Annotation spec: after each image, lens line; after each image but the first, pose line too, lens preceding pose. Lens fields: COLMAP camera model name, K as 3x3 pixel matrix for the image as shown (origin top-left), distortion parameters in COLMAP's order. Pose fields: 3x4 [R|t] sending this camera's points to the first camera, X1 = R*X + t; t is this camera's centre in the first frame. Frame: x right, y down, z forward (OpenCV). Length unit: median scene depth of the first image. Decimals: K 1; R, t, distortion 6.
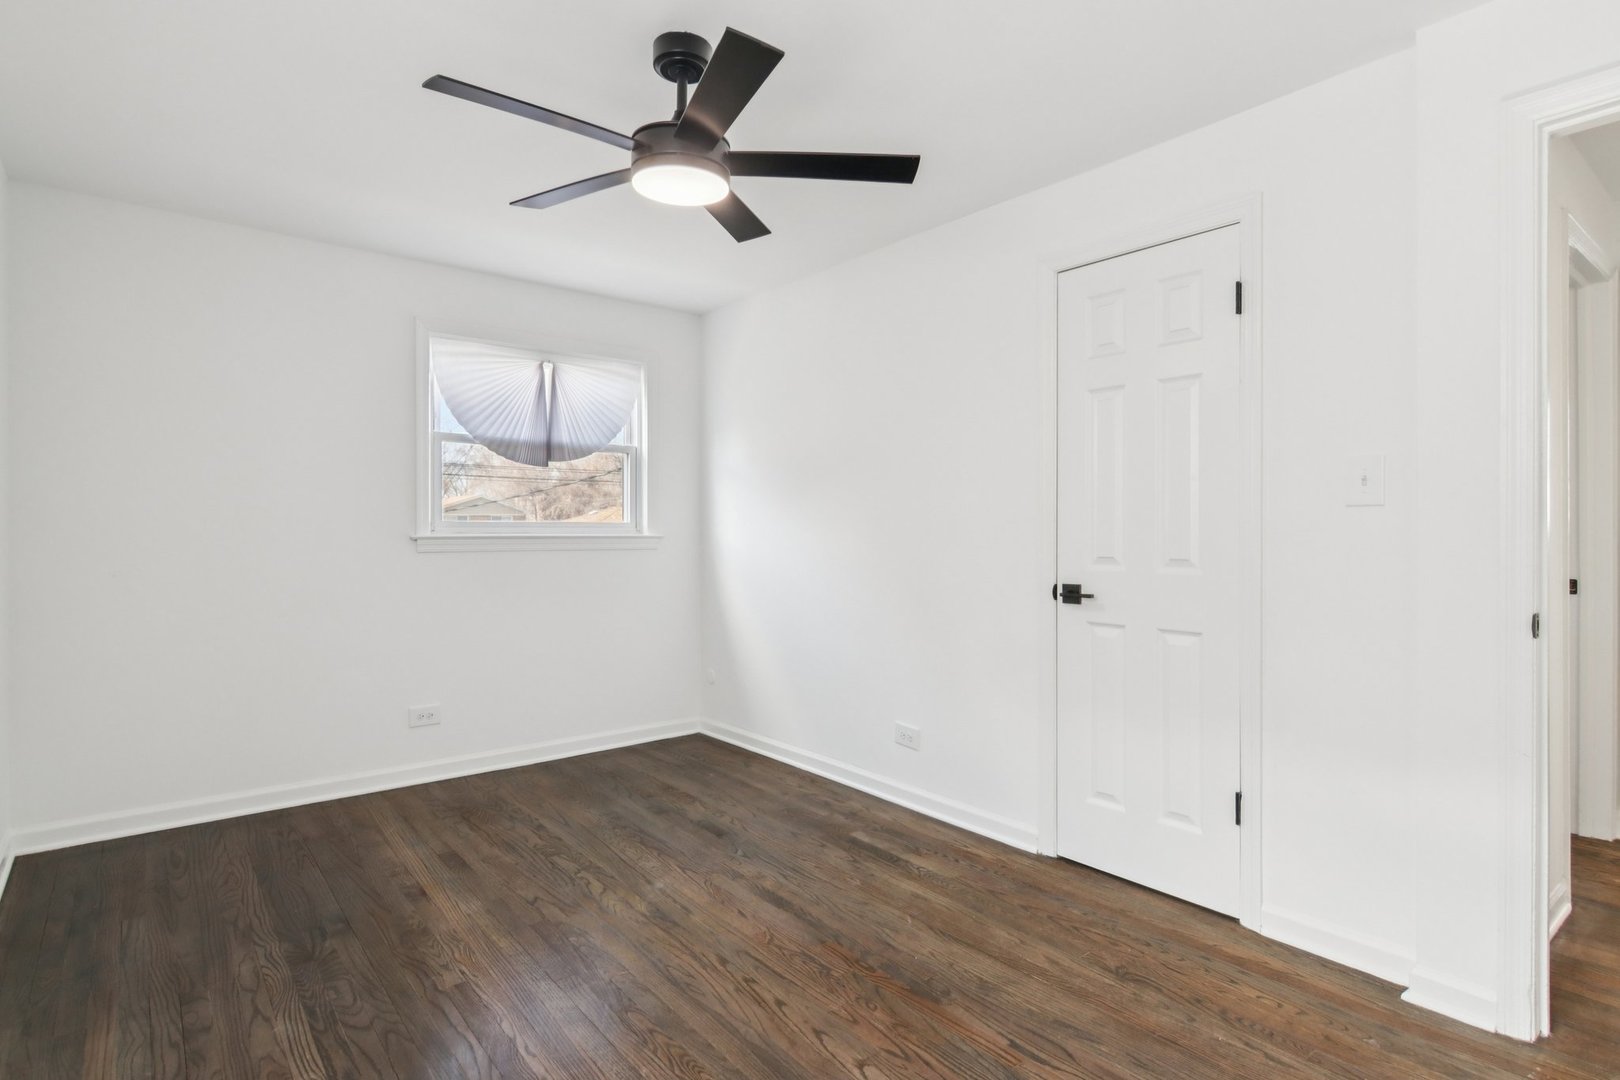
lens RADIAL K [[836.0, 0, 808.2], [0, 836.0, 531.0], [0, 0, 1]] dist [0.019199, -0.009494]
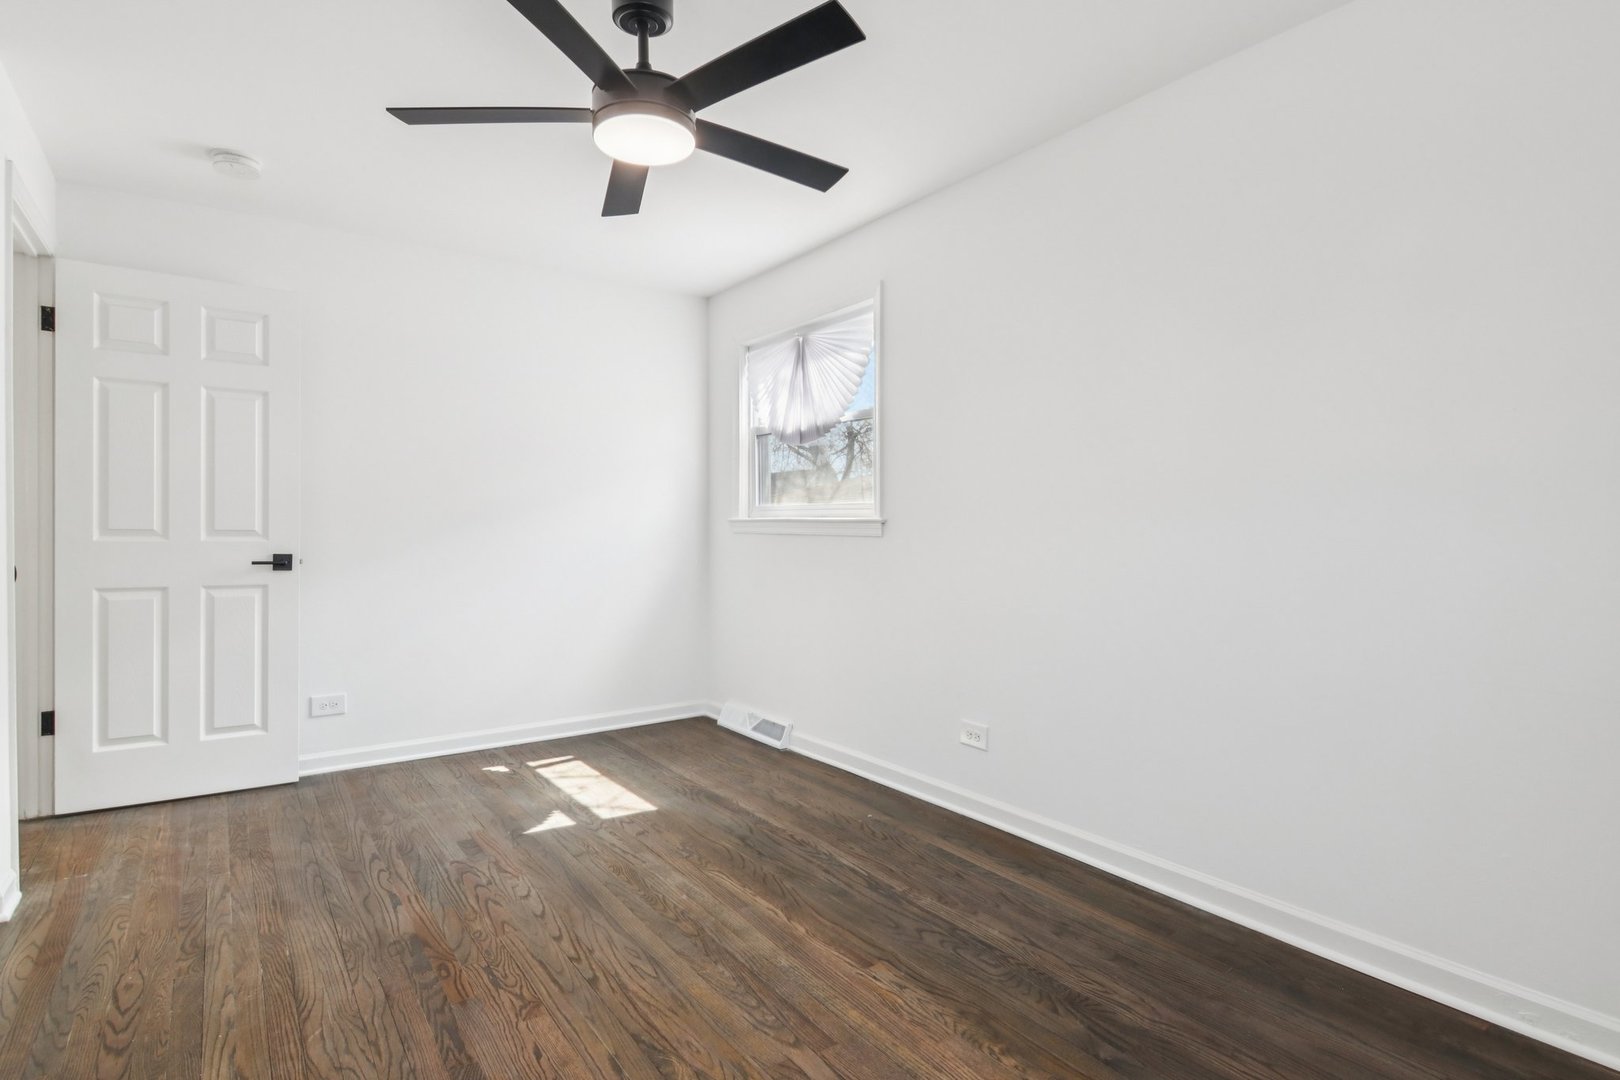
lens RADIAL K [[836.0, 0, 816.4], [0, 836.0, 534.8], [0, 0, 1]] dist [0.019199, -0.009494]
pose [[-0.998640, -0.003389, 0.052032, -0.413789], [-0.002671, 0.999901, 0.013847, 0.026273], [-0.052074, 0.013689, -0.998549, 2.024770]]
